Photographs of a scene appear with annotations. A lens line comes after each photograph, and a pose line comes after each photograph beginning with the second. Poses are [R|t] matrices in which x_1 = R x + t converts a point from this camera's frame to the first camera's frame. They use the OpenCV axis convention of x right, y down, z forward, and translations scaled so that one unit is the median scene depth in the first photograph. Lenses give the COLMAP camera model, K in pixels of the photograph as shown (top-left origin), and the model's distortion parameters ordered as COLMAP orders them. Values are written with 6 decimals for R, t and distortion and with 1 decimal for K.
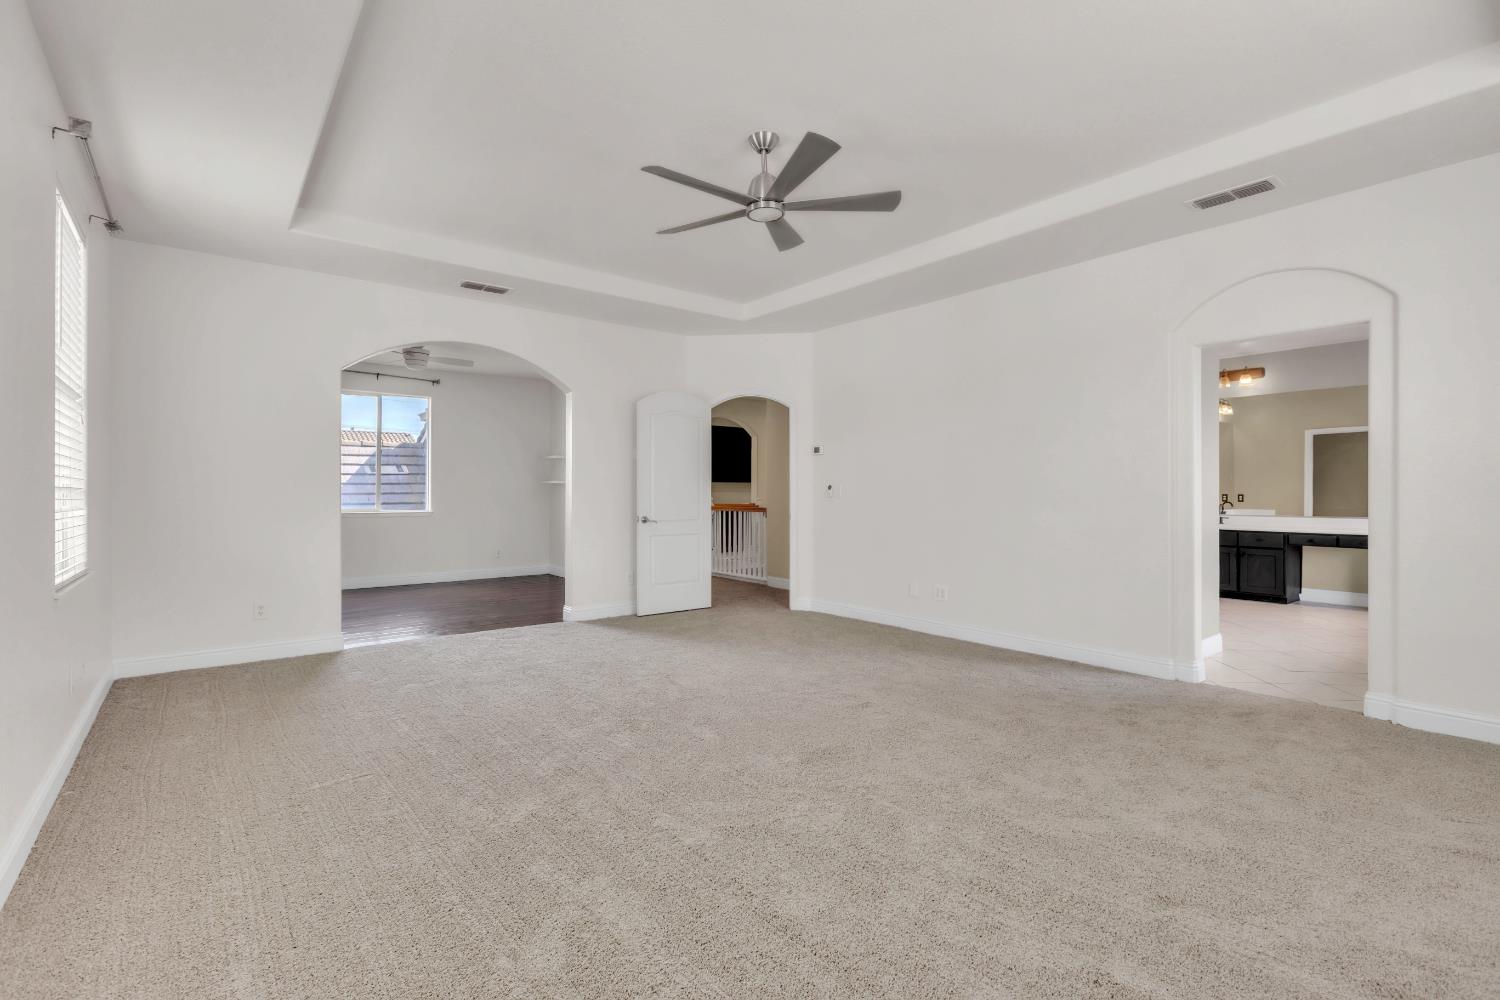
lens RADIAL K [[684.4, 0, 744.7], [0, 684.4, 486.6], [0, 0, 1]] dist [-0.000129, -0.001052]
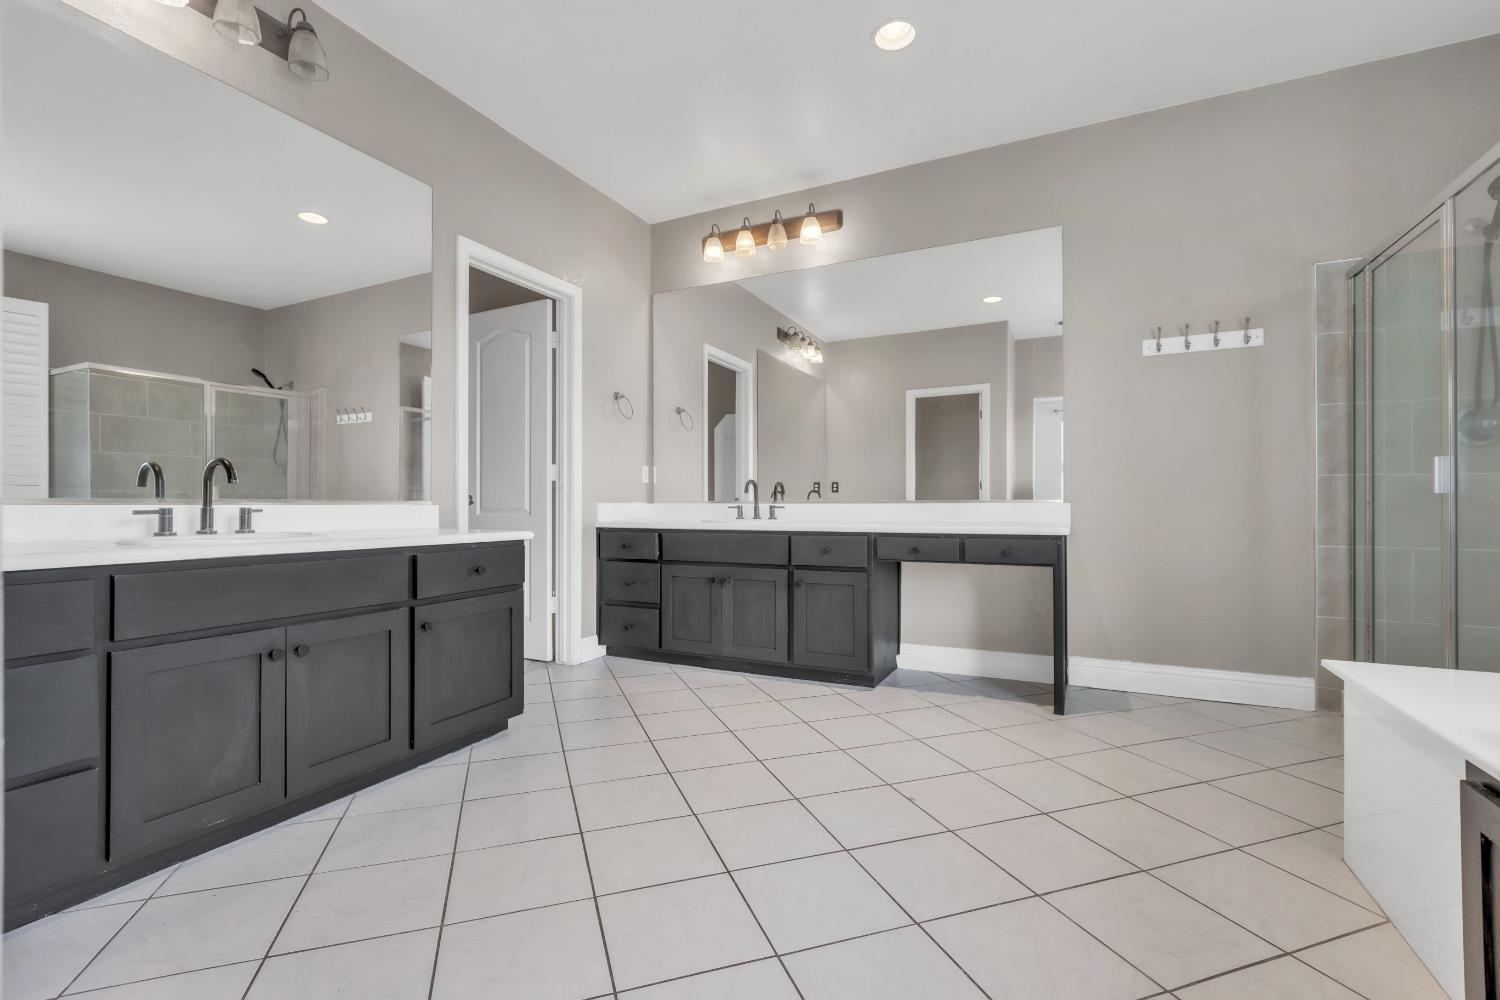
lens RADIAL K [[684.4, 0, 751.9], [0, 684.4, 503.1], [0, 0, 1]] dist [-0.000129, -0.001052]
pose [[0.894706, -0.005390, 0.446622, 0.497383], [0.002303, 0.999970, 0.007455, 0.042230], [-0.446649, -0.005641, 0.894691, 0.605423]]
